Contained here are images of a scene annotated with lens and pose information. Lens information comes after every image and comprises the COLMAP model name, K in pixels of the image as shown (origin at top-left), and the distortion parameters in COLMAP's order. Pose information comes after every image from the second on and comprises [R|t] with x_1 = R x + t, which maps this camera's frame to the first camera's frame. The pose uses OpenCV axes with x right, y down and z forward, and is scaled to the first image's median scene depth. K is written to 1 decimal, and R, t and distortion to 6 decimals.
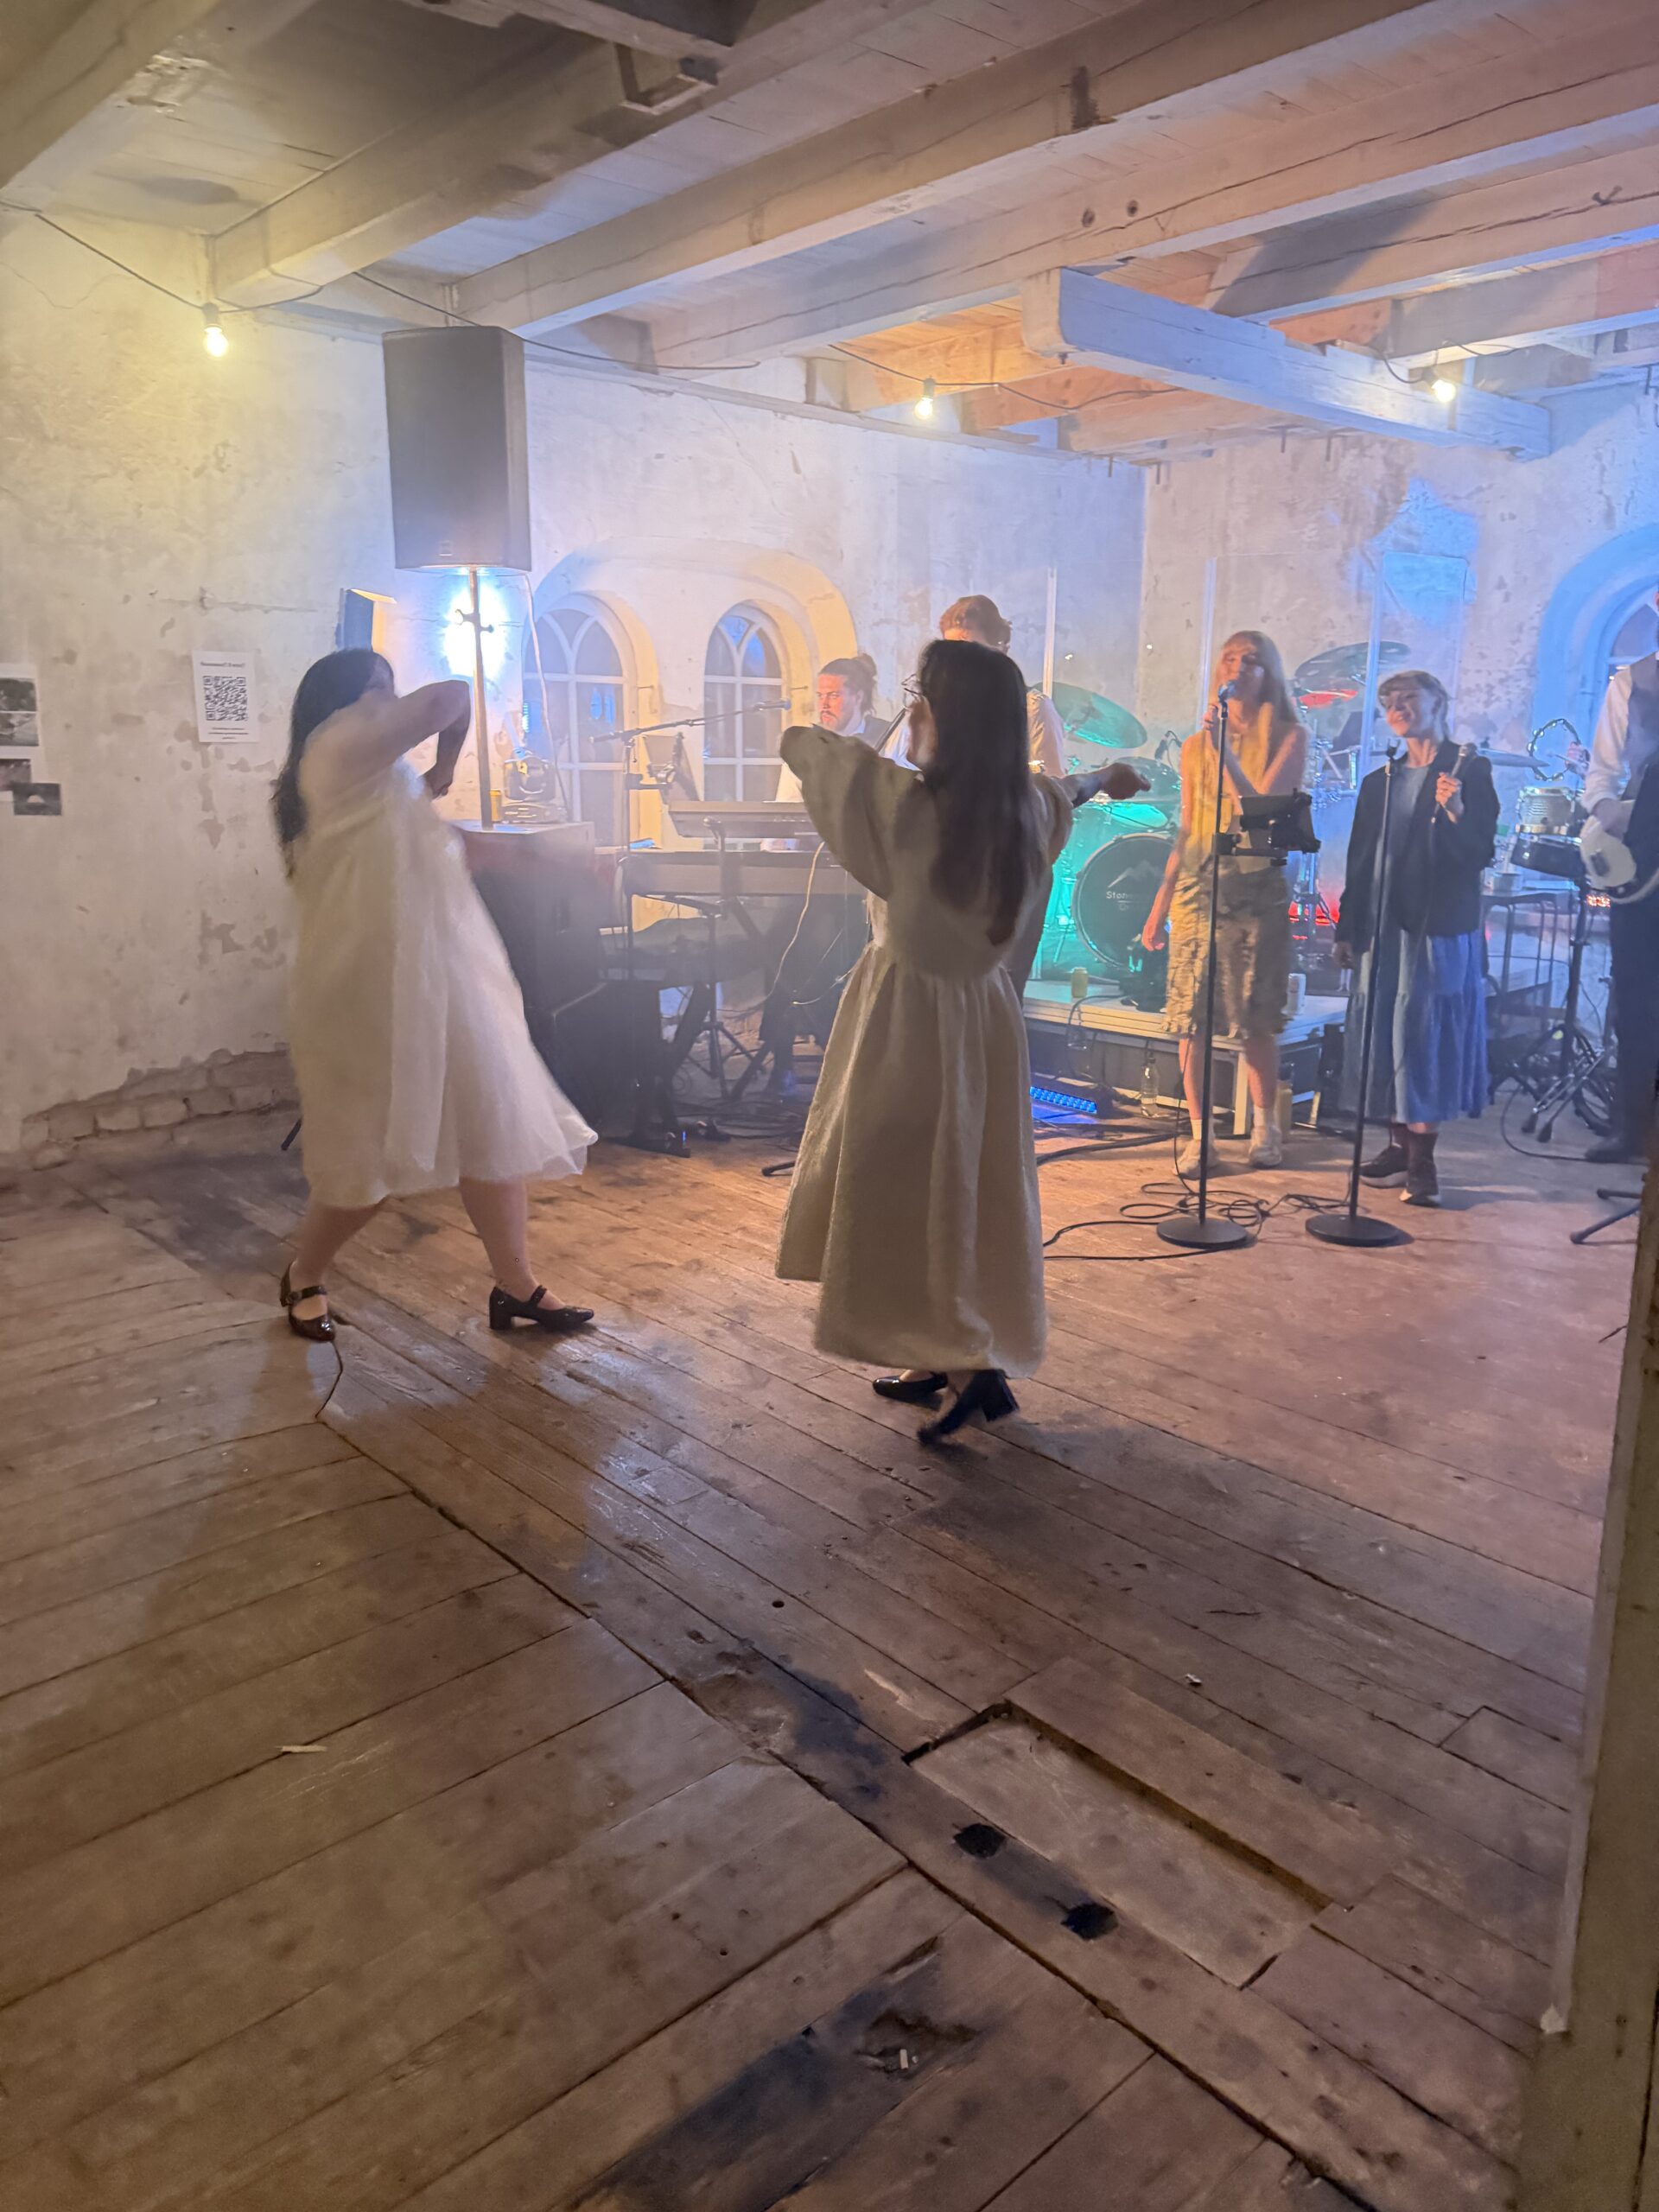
lens RADIAL K [[1544.4, 0, 826.9], [0, 1544.4, 1105.3], [0, 0, 1]] dist [0.051055, -0.050237]
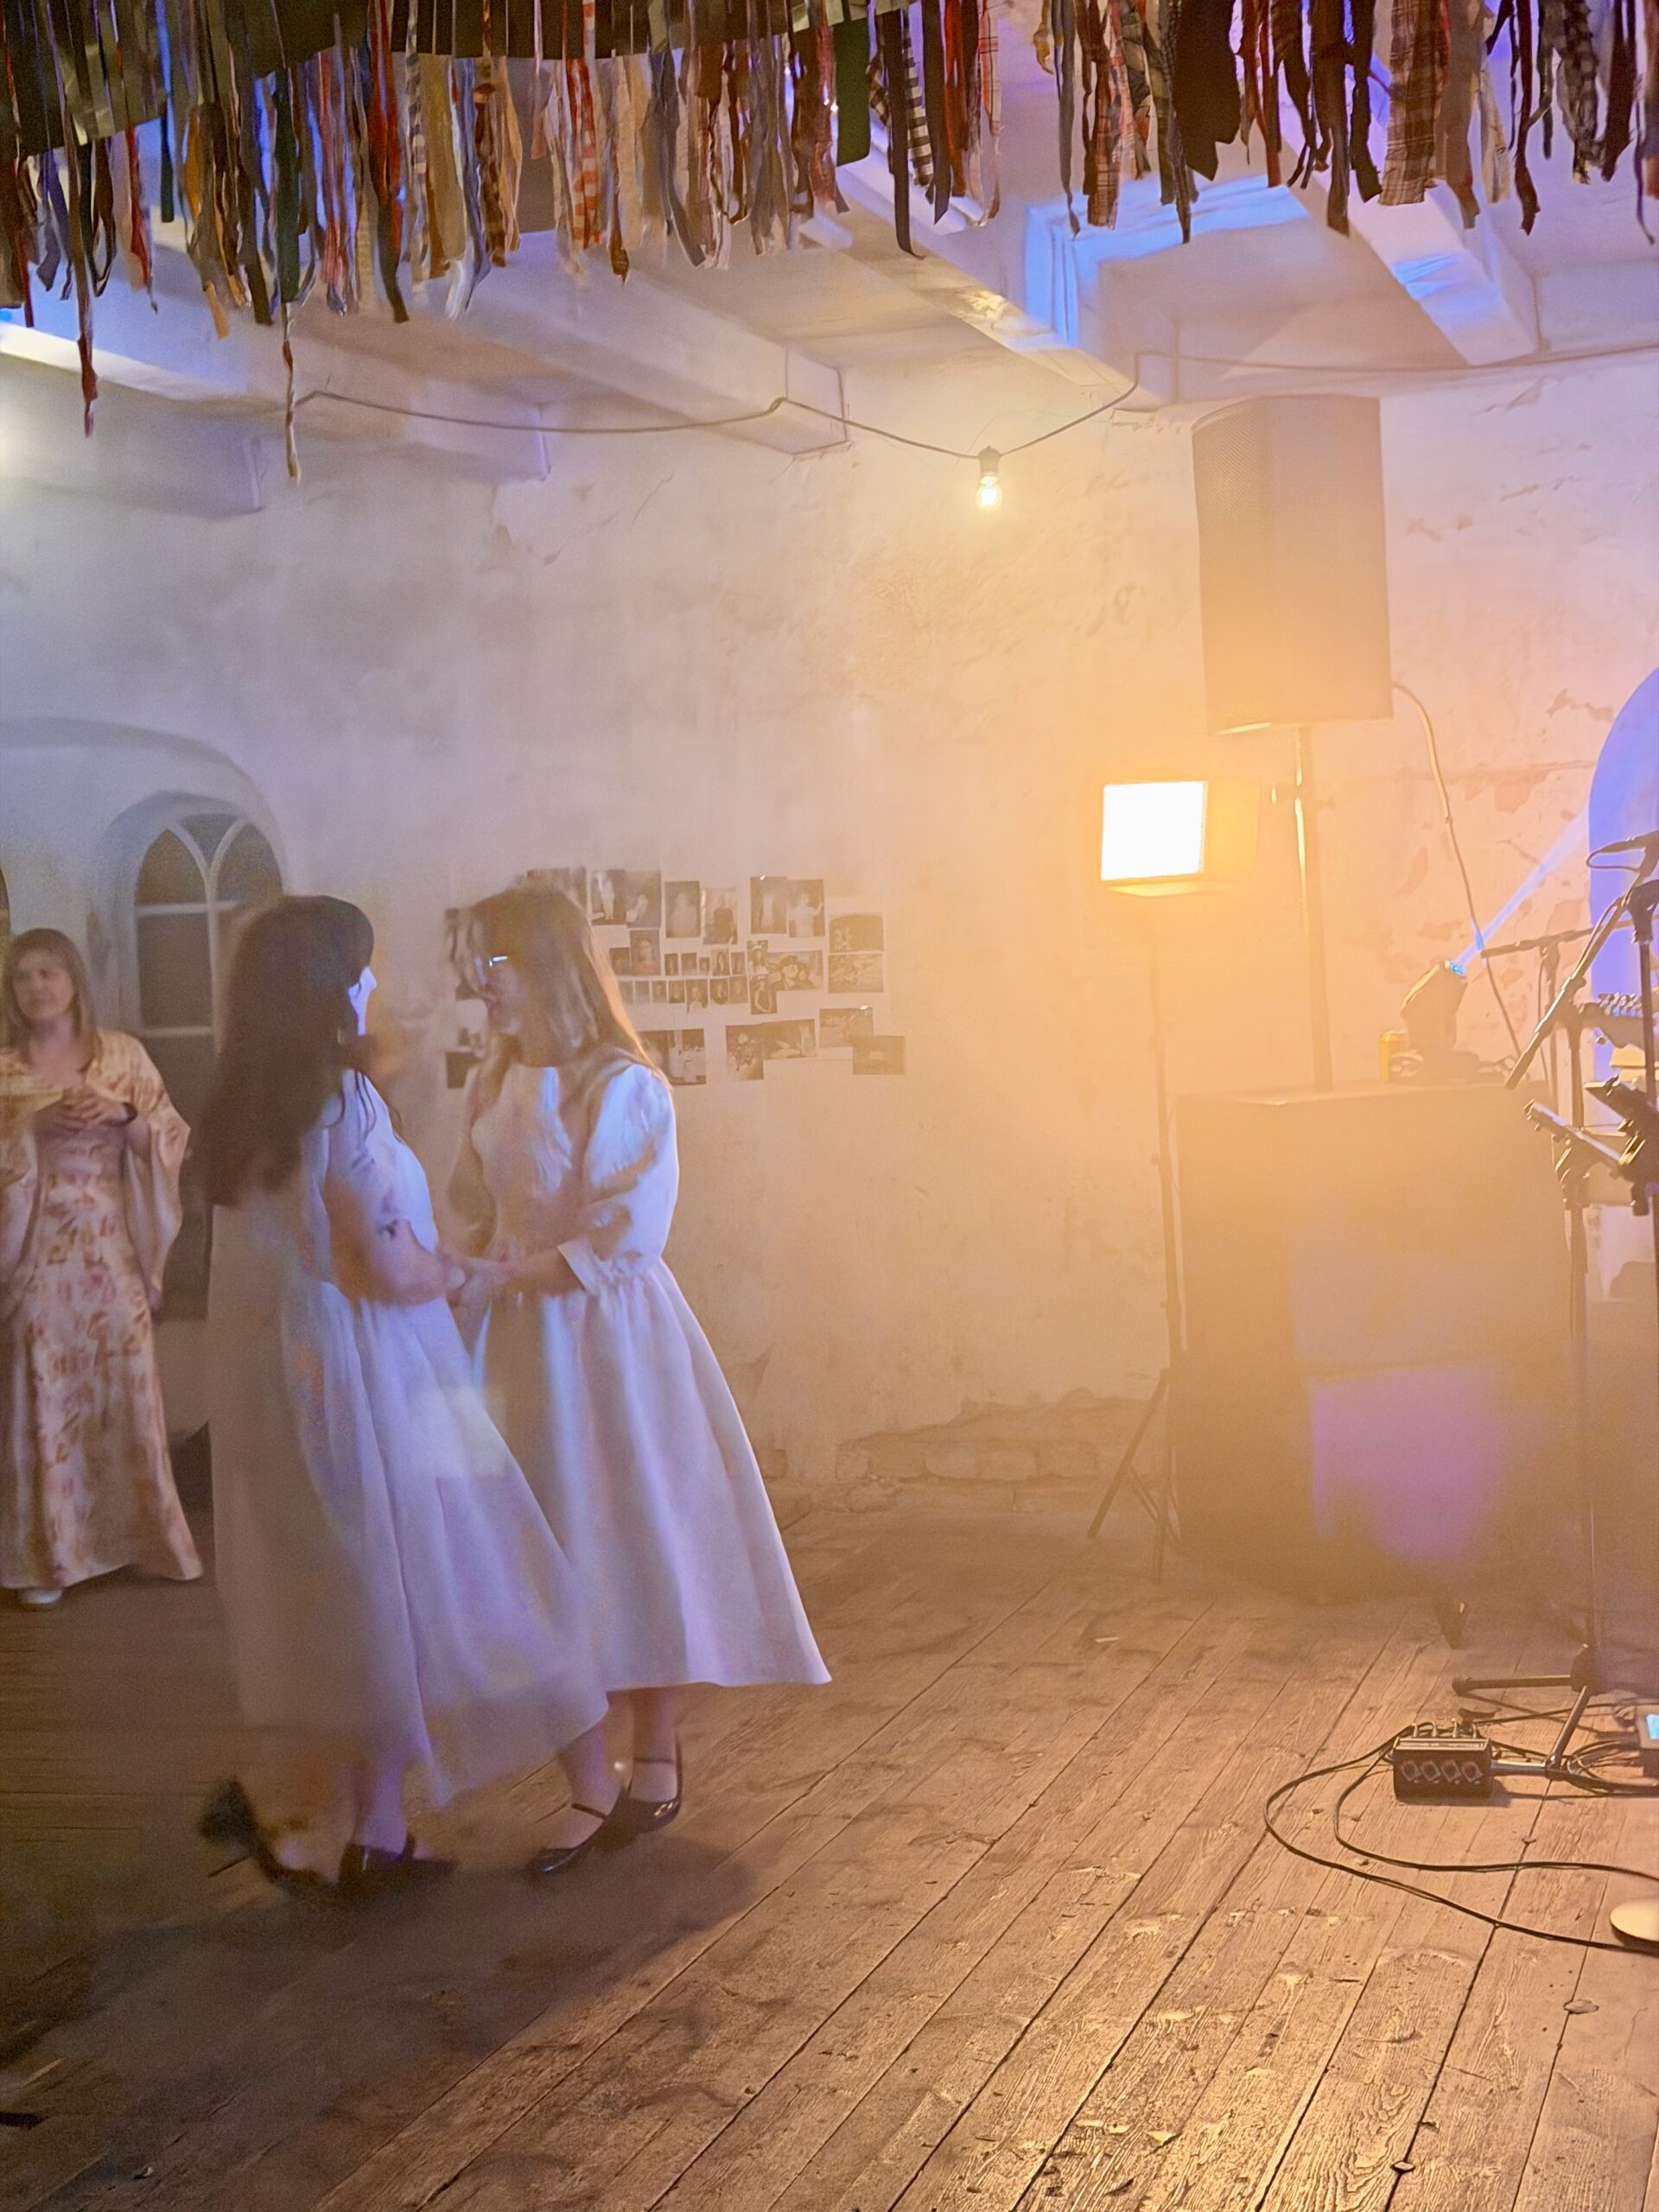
lens RADIAL K [[3058.7, 0, 832.6], [0, 3058.7, 1145.8], [0, 0, 1]] dist [0.224986, -0.551297]
pose [[0.499269, 0.035265, -0.865729, 0.841655], [-0.147245, 0.988091, -0.044667, -0.071400], [0.853844, 0.149775, 0.498516, 0.180631]]
